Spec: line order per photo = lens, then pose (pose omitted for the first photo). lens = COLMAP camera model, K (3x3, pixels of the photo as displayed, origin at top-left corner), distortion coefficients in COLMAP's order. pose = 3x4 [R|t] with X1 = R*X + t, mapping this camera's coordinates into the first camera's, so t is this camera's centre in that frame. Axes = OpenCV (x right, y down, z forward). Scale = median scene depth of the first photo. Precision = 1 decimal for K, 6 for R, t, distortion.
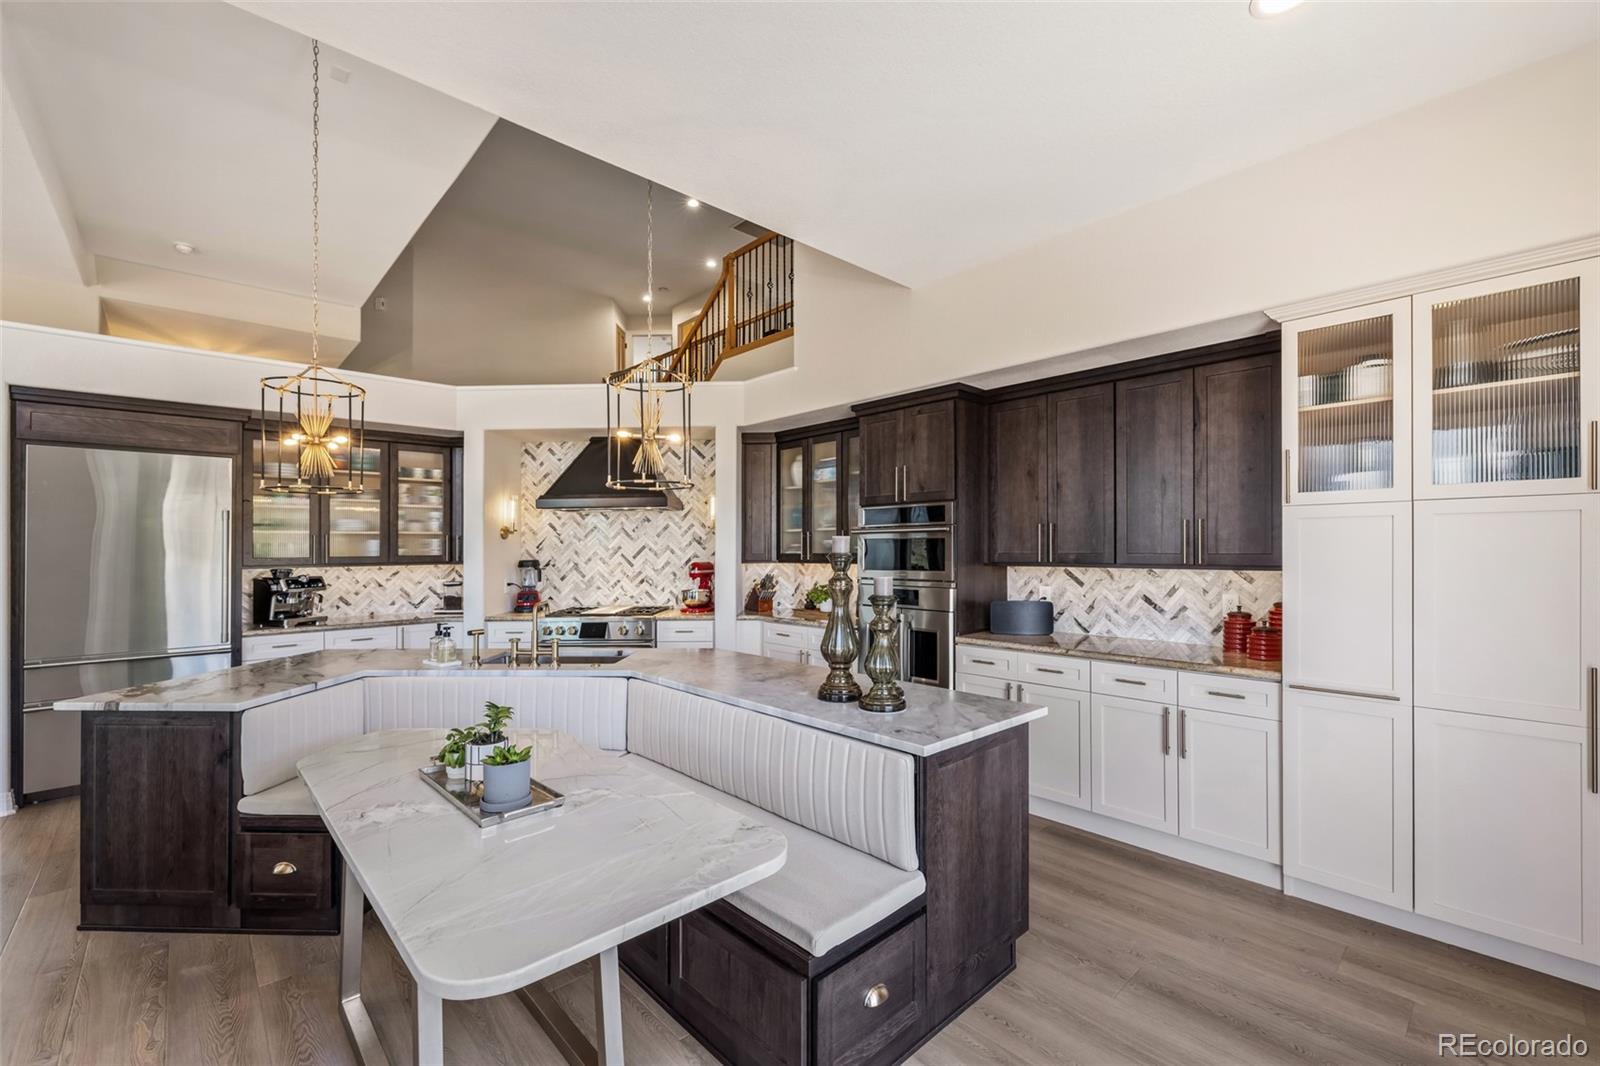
lens RADIAL K [[669.3, 0, 801.1], [0, 669.3, 538.9], [0, 0, 1]] dist [0.000090, 0.000100]
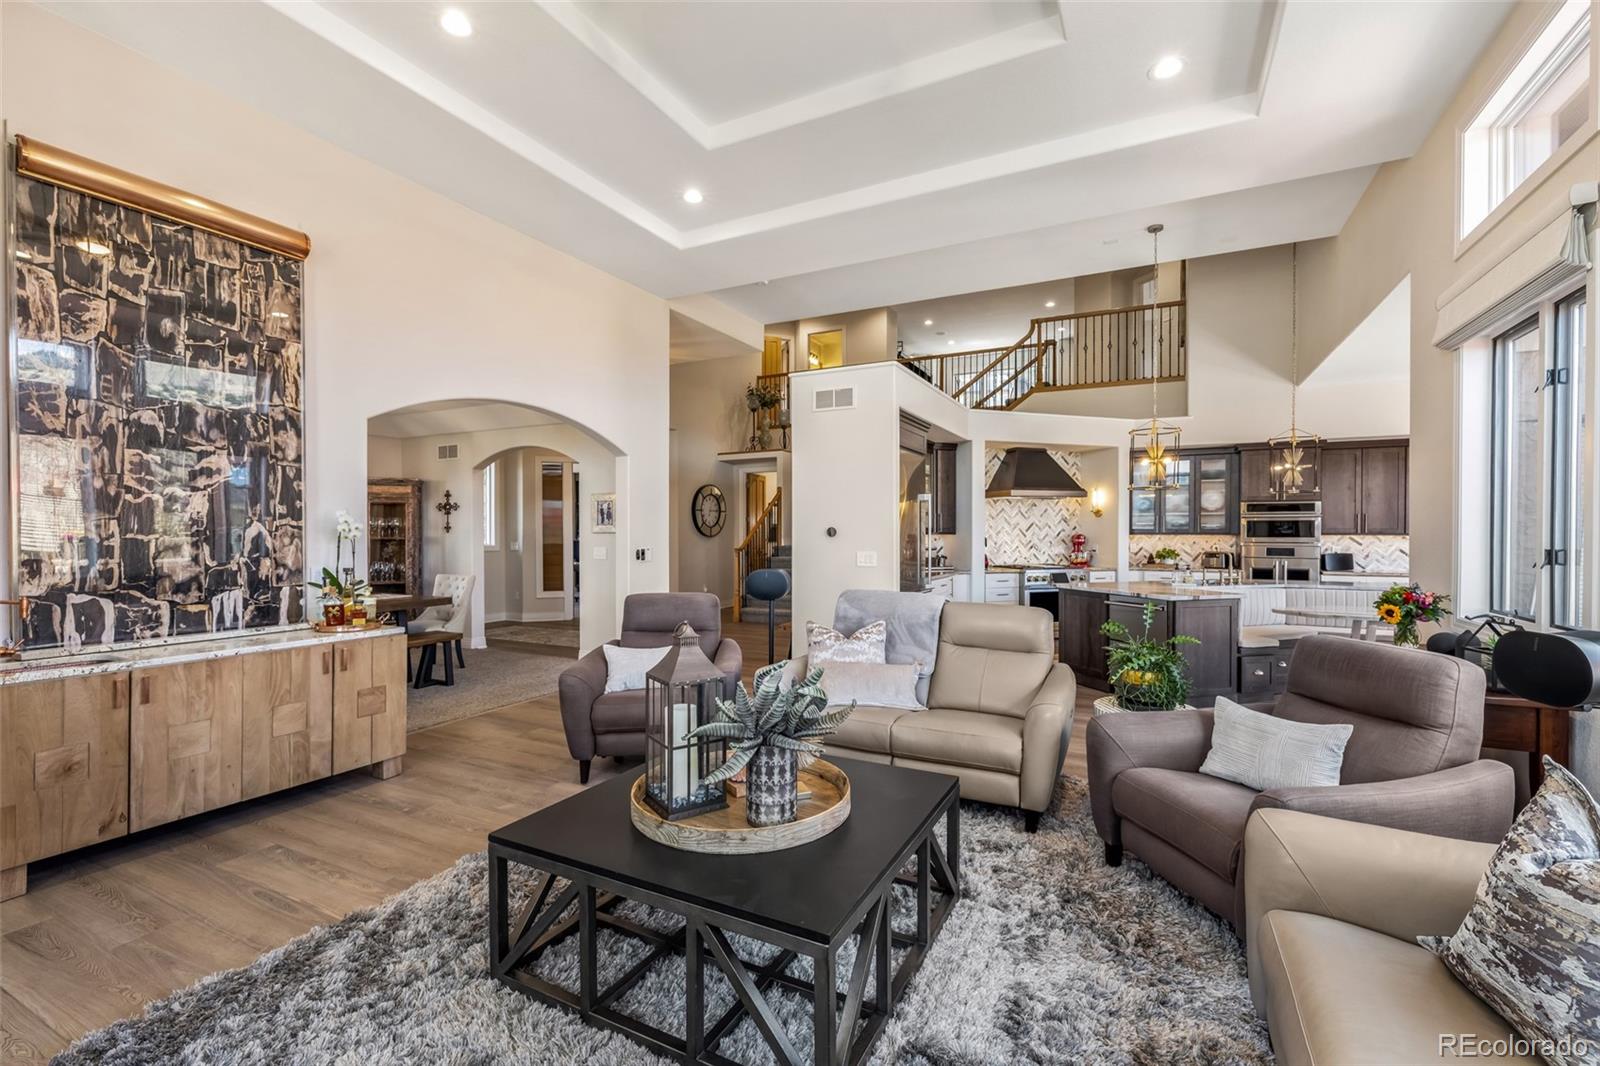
lens RADIAL K [[679.6, 0, 800.0], [0, 679.6, 533.0], [0, 0, 1]] dist [0.002938, 0.000444]
pose [[0.941721, 0.007952, 0.336301, -1.361257], [-0.013126, 0.999828, 0.013115, 0.022172], [-0.336139, -0.016765, 0.941663, -0.249718]]
